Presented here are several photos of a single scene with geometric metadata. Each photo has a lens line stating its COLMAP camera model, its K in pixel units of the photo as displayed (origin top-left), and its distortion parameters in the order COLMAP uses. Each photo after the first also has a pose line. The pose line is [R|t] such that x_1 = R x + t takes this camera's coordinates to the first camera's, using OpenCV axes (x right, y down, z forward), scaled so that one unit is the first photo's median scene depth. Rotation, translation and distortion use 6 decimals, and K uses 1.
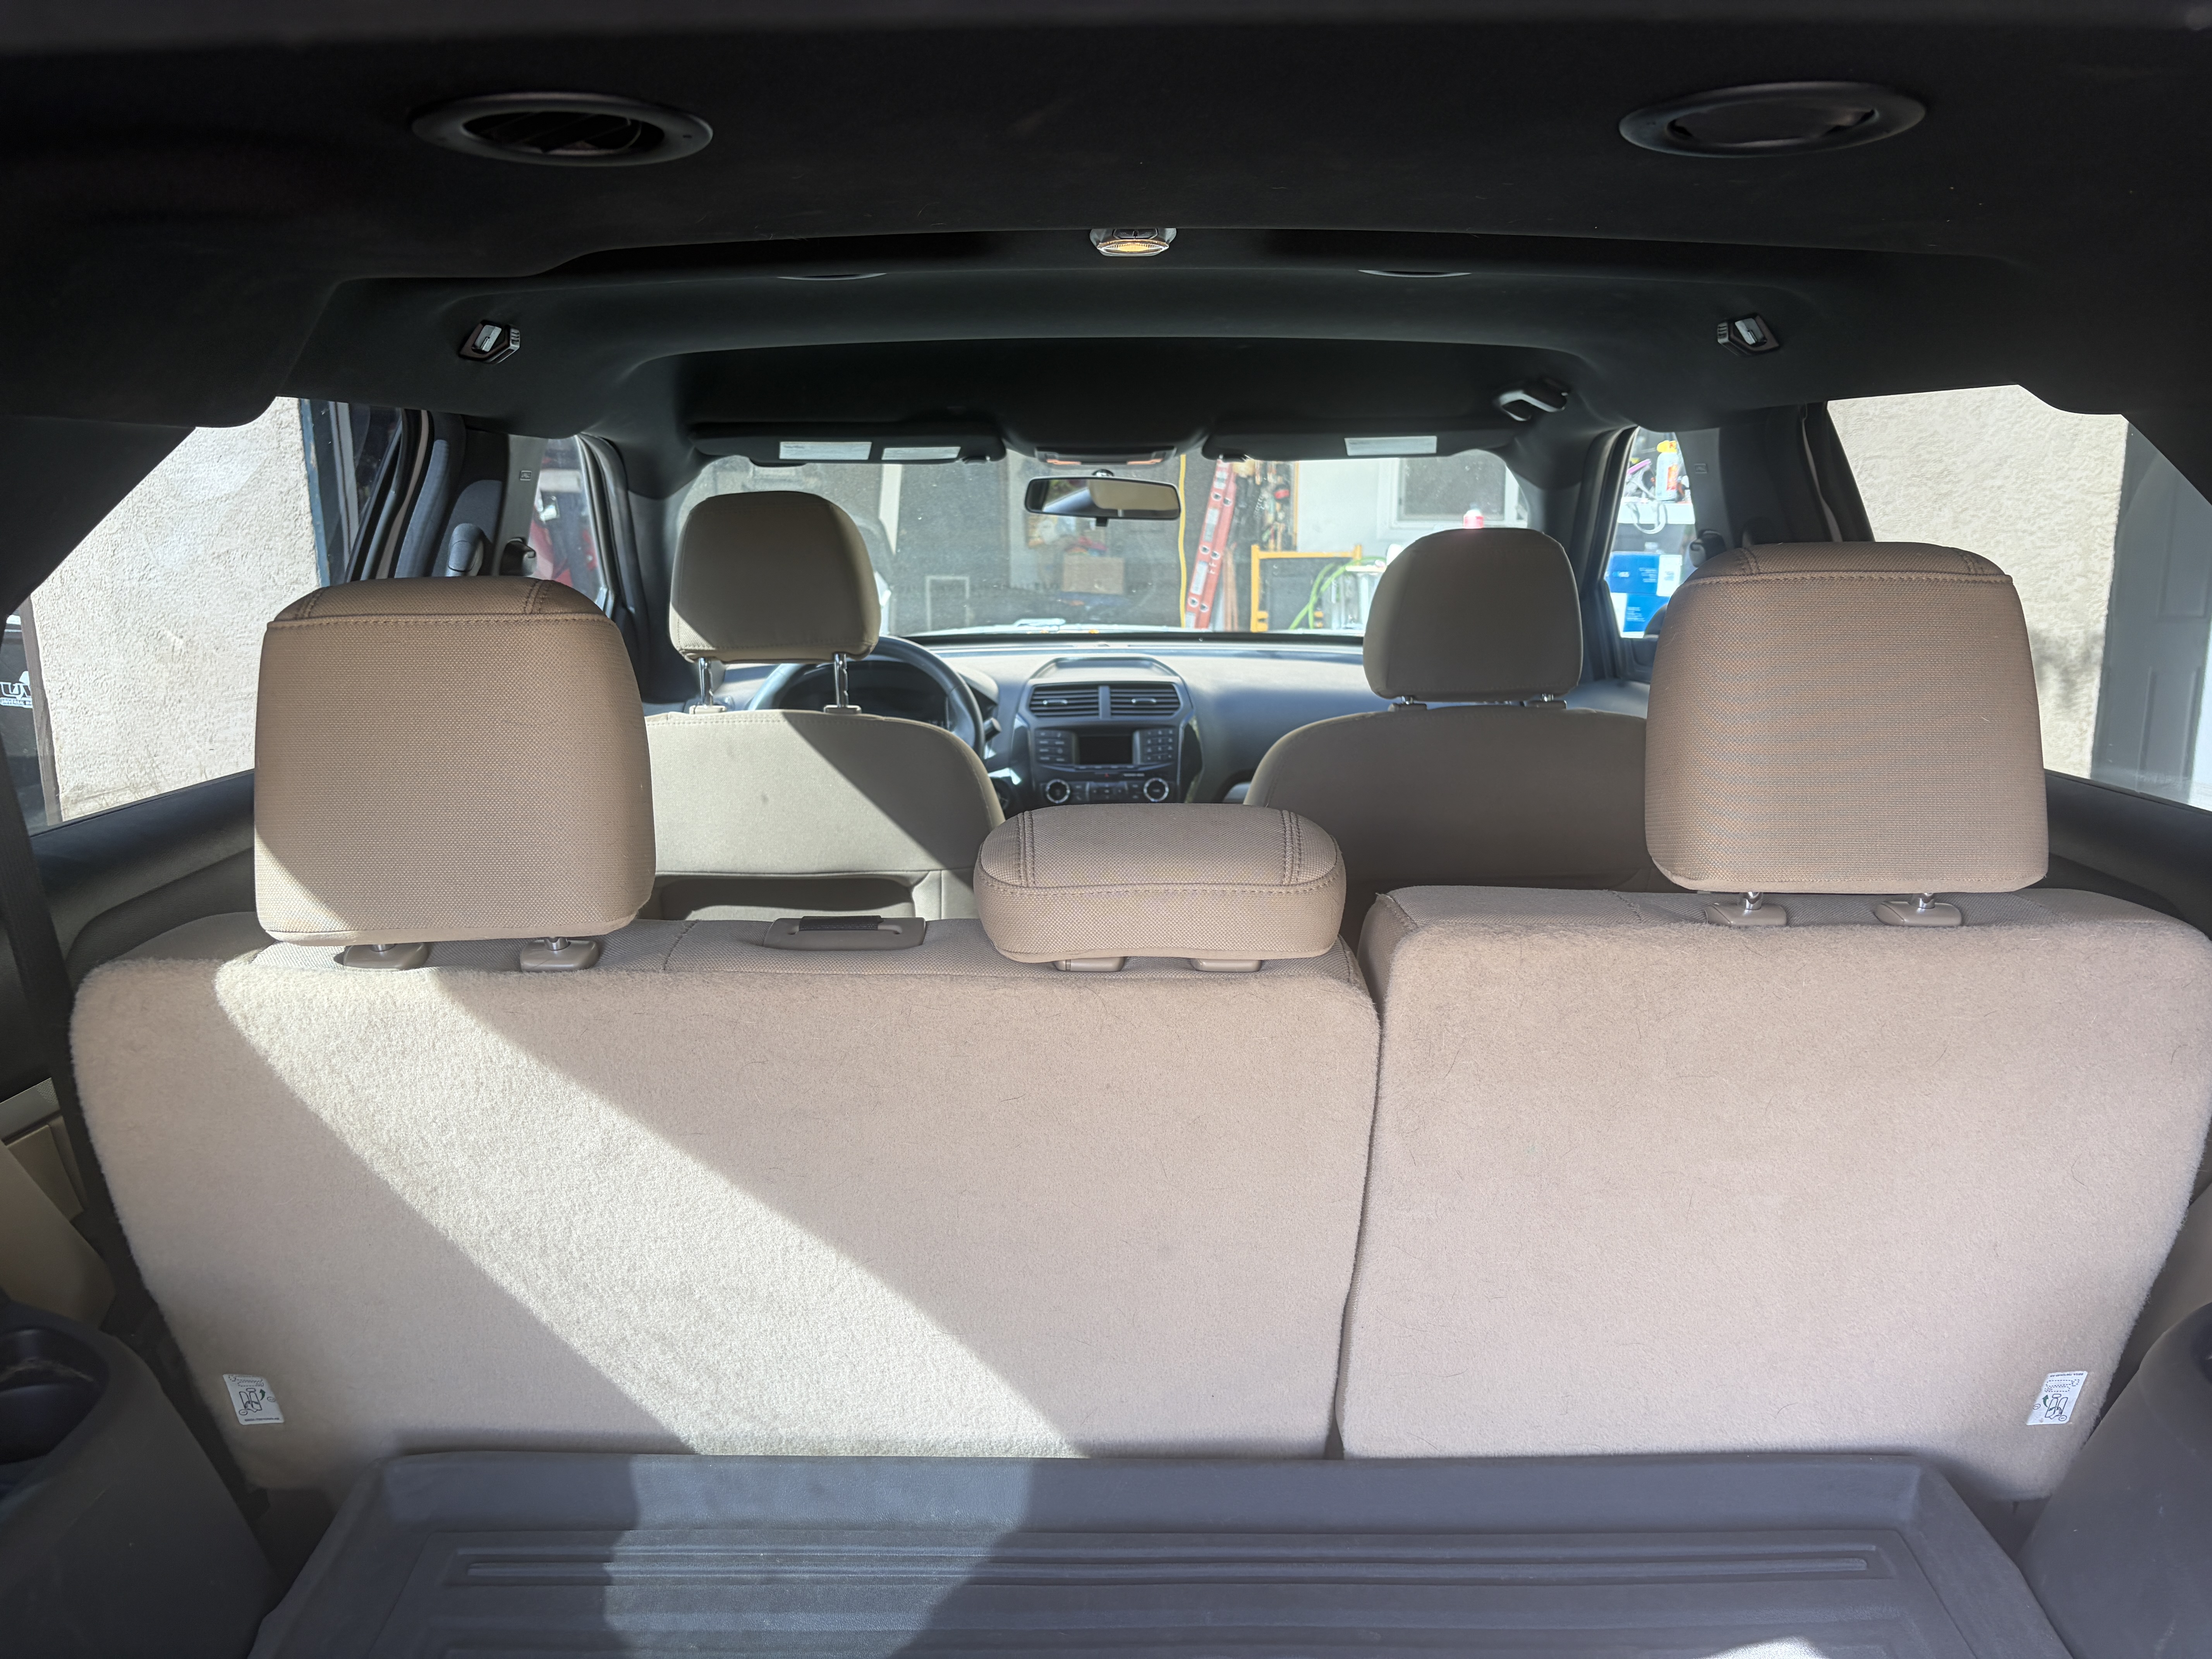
lens RADIAL K [[1694.2, 0, 1106.0], [0, 1694.2, 829.5], [0, 0, 1]] dist [0.035594, -0.001063]
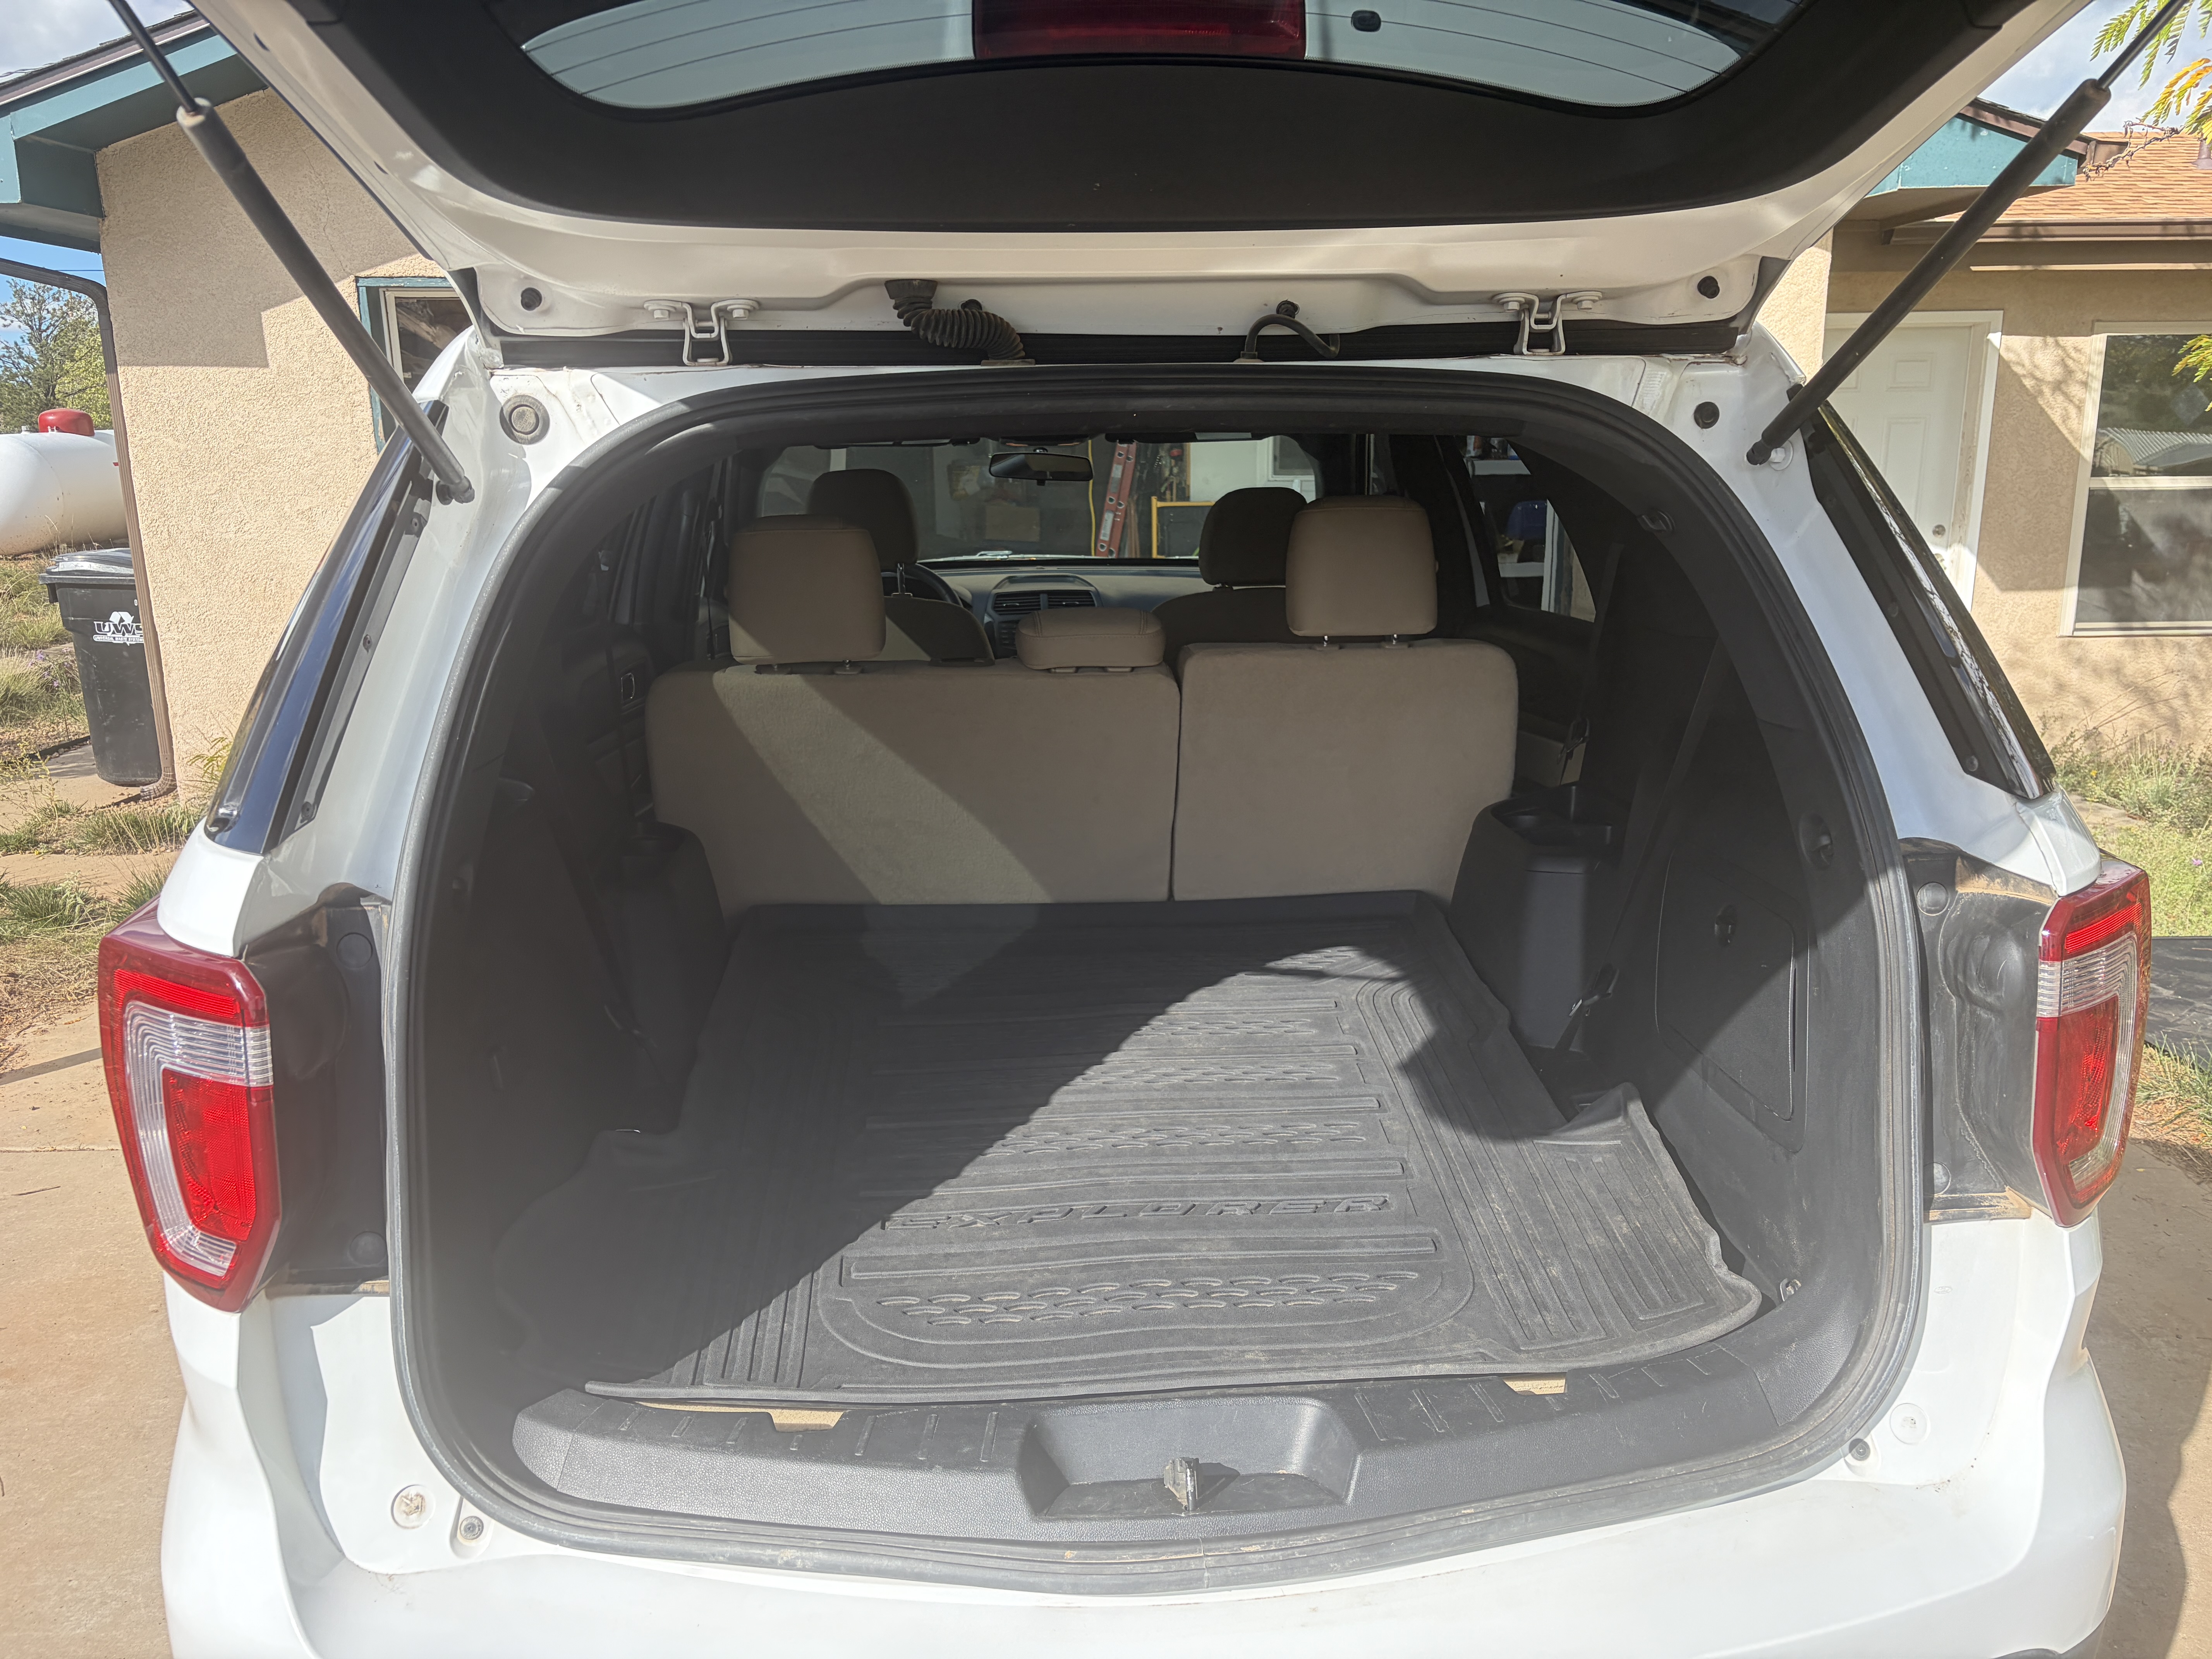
lens RADIAL K [[1694.2, 0, 1106.0], [0, 1694.2, 829.5], [0, 0, 1]] dist [0.035594, -0.001063]
pose [[0.998509, -0.018604, 0.051317, -0.027614], [0.017153, 0.999445, 0.028559, 0.084341], [-0.051820, -0.027636, 0.998274, -0.515301]]
